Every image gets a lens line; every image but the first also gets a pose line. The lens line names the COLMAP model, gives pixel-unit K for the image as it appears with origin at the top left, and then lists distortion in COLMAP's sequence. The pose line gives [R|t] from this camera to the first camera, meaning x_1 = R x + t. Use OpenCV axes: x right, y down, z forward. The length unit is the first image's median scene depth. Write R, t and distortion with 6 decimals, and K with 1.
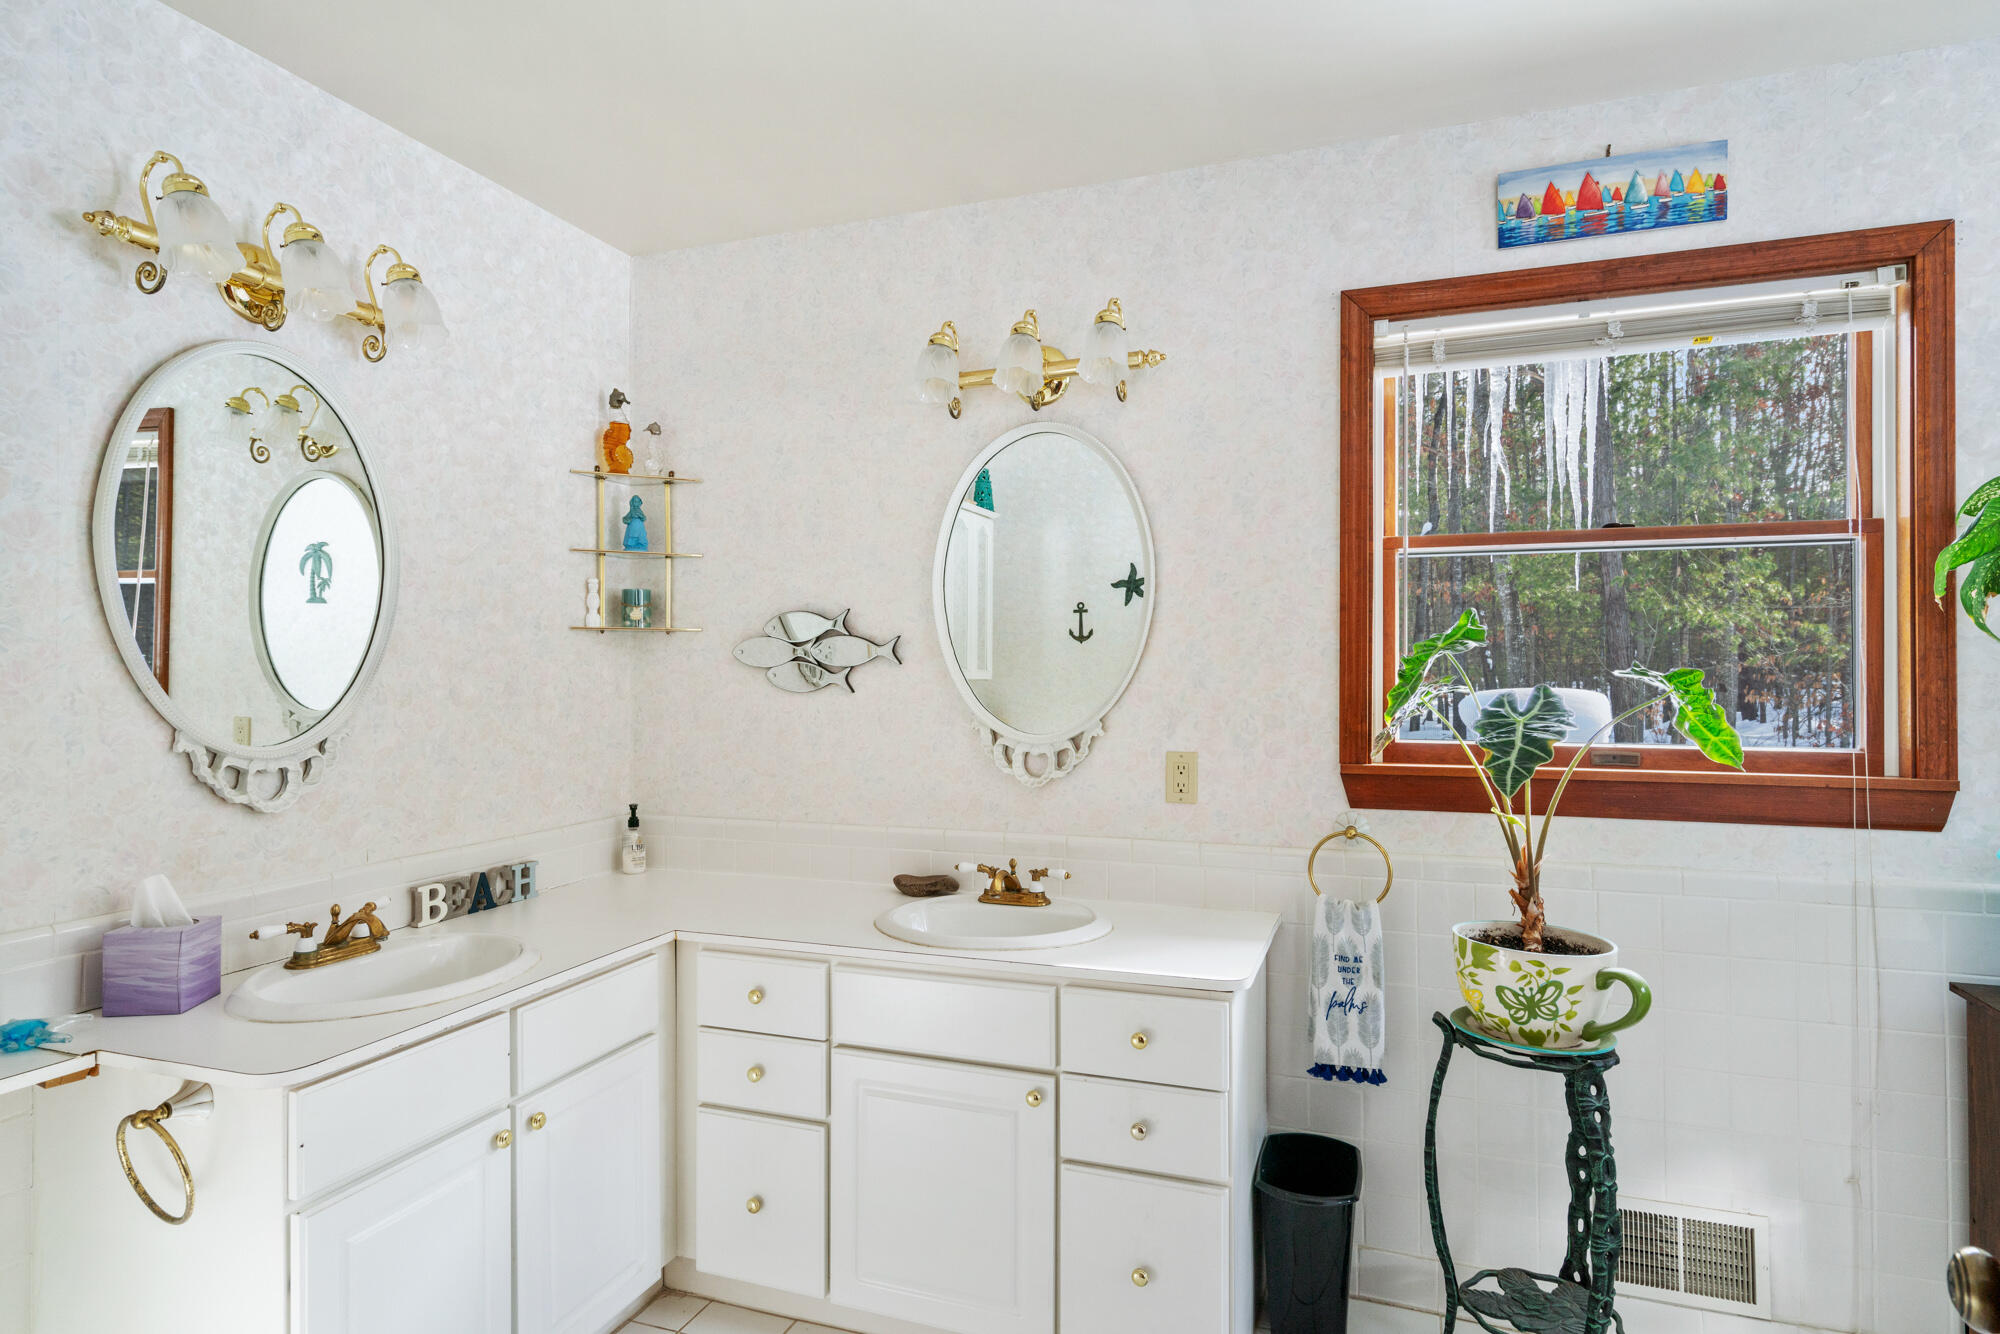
lens RADIAL K [[1089.8, 0, 1000.7], [0, 1089.8, 662.0], [0, 0, 1]] dist [0.001483, 0.003272]
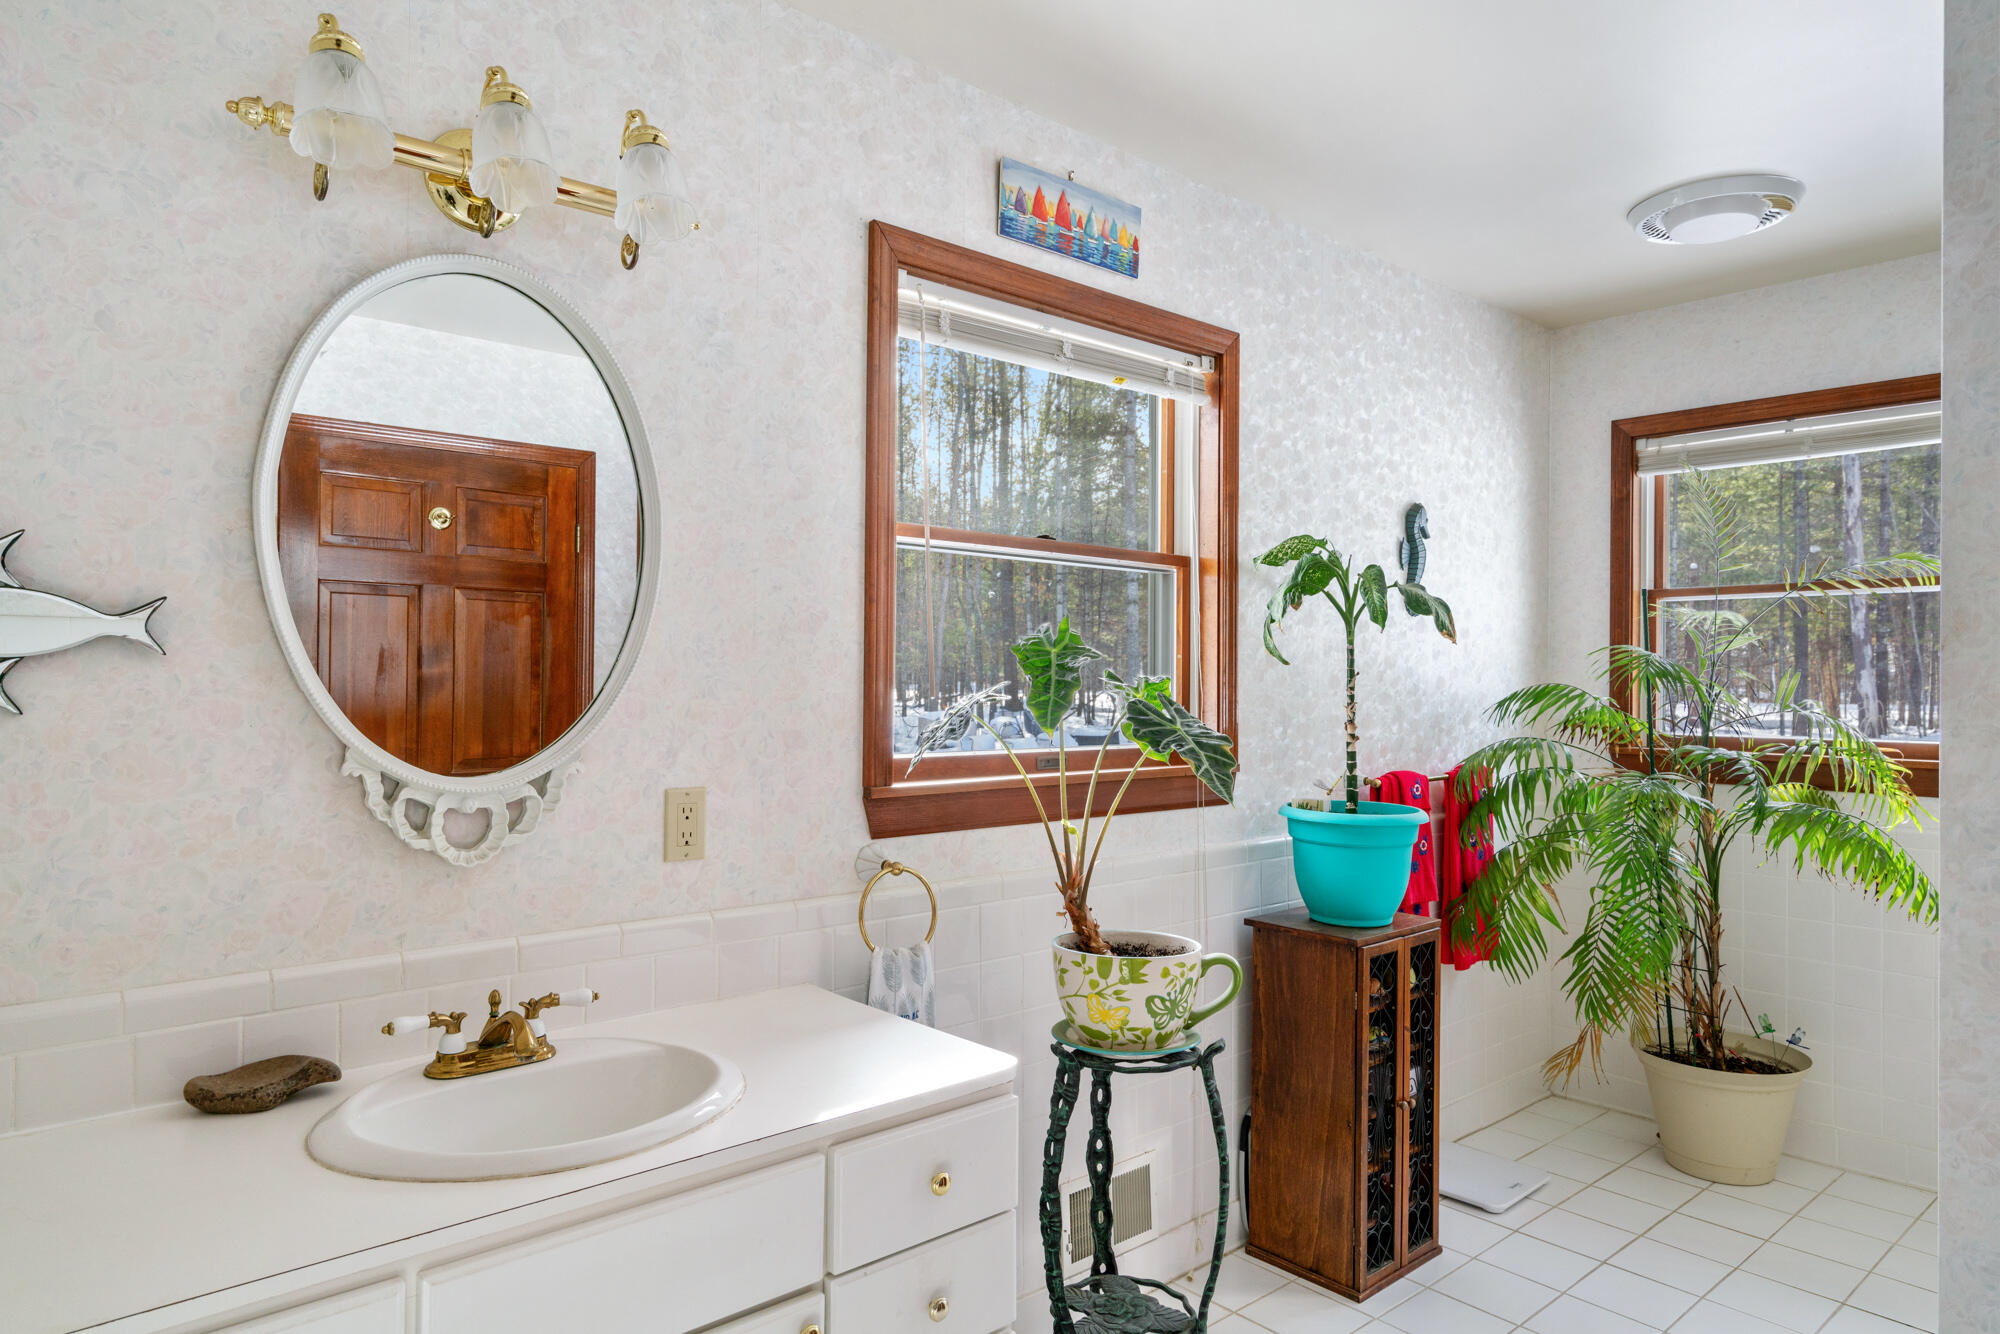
lens RADIAL K [[1234.9, 0, 1000.0], [0, 1234.9, 667.0], [0, 0, 1]] dist [0.003509, 0.000780]
pose [[0.471630, 0.012690, 0.881705, -0.495668], [-0.018279, 0.999822, -0.004612, 0.004277], [-0.881607, -0.013942, 0.471778, 0.489623]]
